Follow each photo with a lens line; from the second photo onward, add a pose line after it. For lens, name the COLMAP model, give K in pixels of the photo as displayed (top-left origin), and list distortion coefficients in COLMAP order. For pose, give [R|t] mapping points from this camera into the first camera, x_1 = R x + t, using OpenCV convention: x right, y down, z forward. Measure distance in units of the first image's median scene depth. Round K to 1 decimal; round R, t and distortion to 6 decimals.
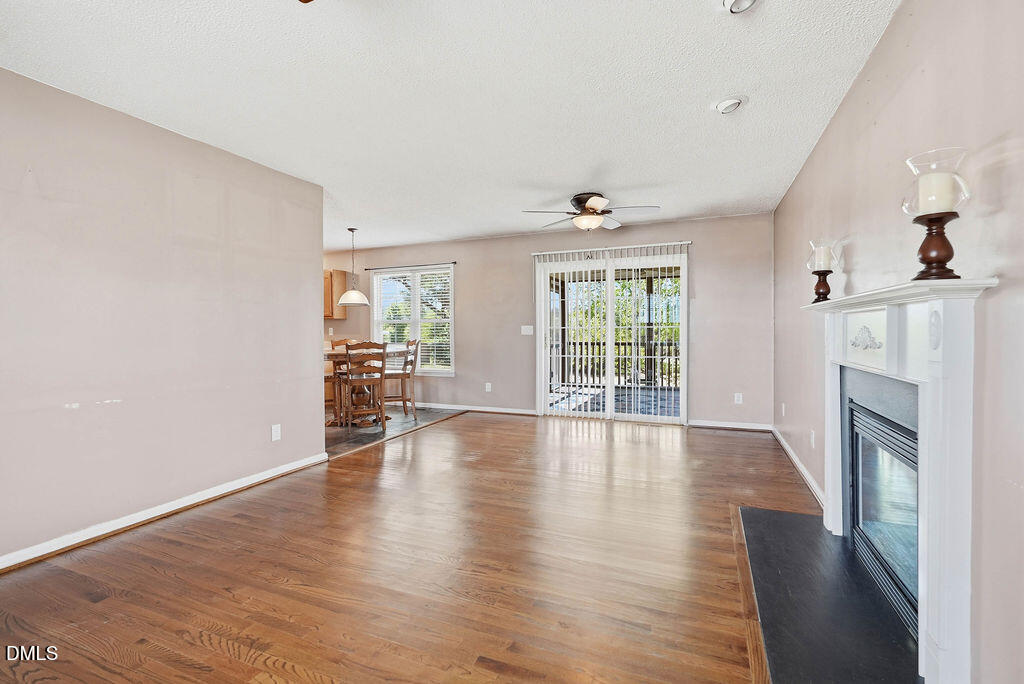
lens RADIAL K [[463.1, 0, 509.0], [0, 463.1, 335.6], [0, 0, 1]] dist [0.002978, 0.000745]
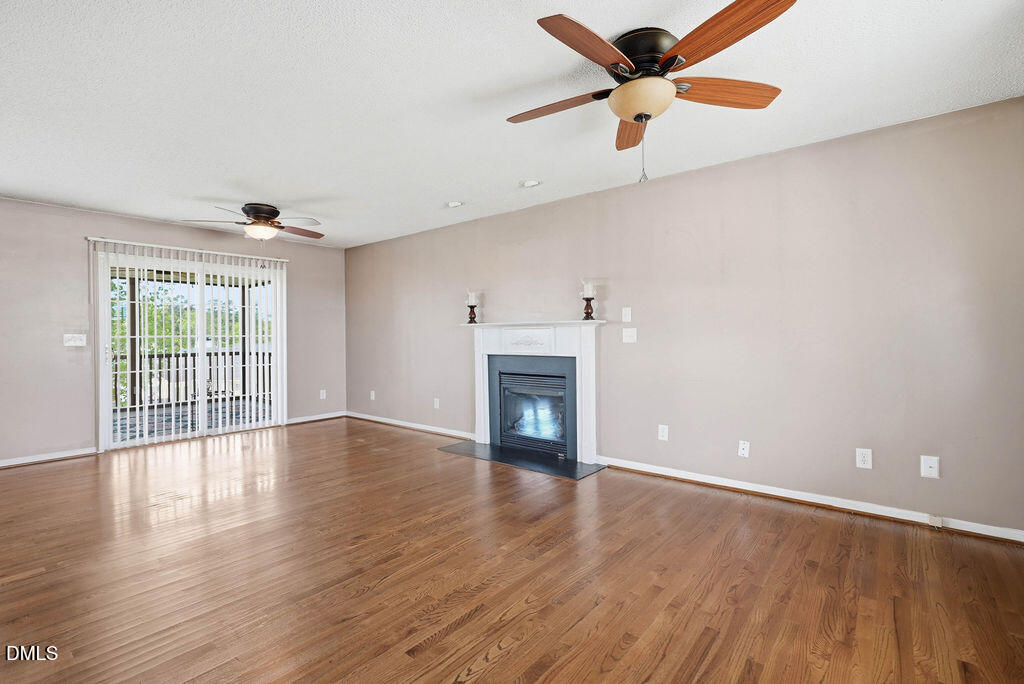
lens RADIAL K [[463.1, 0, 507.7], [0, 463.1, 339.5], [0, 0, 1]] dist [0.002978, 0.000745]
pose [[0.288377, -0.000205, 0.957517, -0.506996], [0.017266, 0.999839, -0.004985, 0.003723], [-0.957361, 0.017970, 0.288334, 0.156163]]
